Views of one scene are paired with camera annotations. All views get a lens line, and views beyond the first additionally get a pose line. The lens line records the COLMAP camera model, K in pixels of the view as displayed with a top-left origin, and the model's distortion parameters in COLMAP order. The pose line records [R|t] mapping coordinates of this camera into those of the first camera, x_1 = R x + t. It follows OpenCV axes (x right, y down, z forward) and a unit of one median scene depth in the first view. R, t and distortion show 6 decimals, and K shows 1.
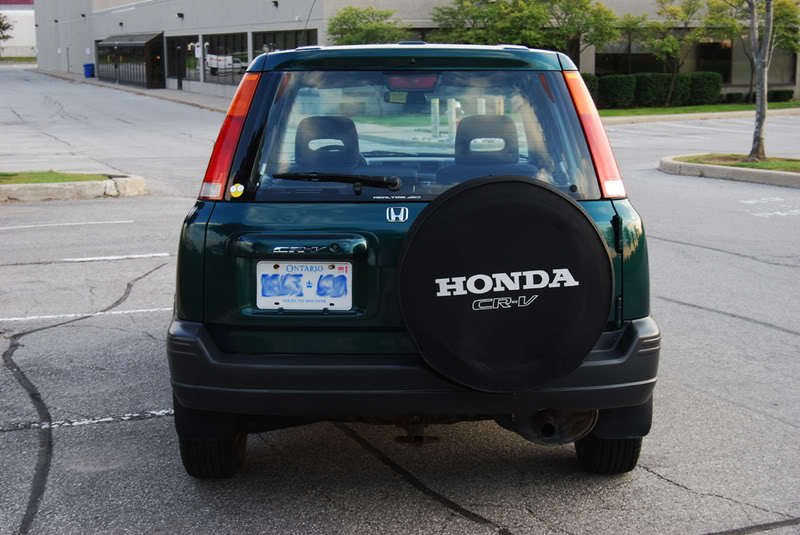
lens RADIAL K [[1264.8, 0, 400.0], [0, 1264.8, 267.7], [0, 0, 1]] dist [-0.028015, 0.000000]
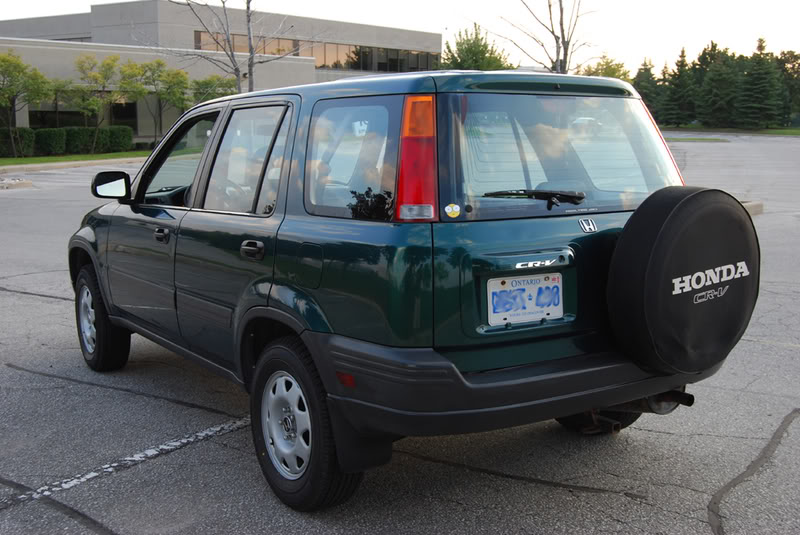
lens RADIAL K [[968.6, 0, 400.0], [0, 968.6, 266.9], [0, 0, 1]] dist [-0.080541, 0.000000]
pose [[0.816124, -0.076115, 0.572843, -0.613043], [0.083329, 0.996428, 0.013679, -0.031485], [-0.571838, 0.036571, 0.819551, 0.408807]]
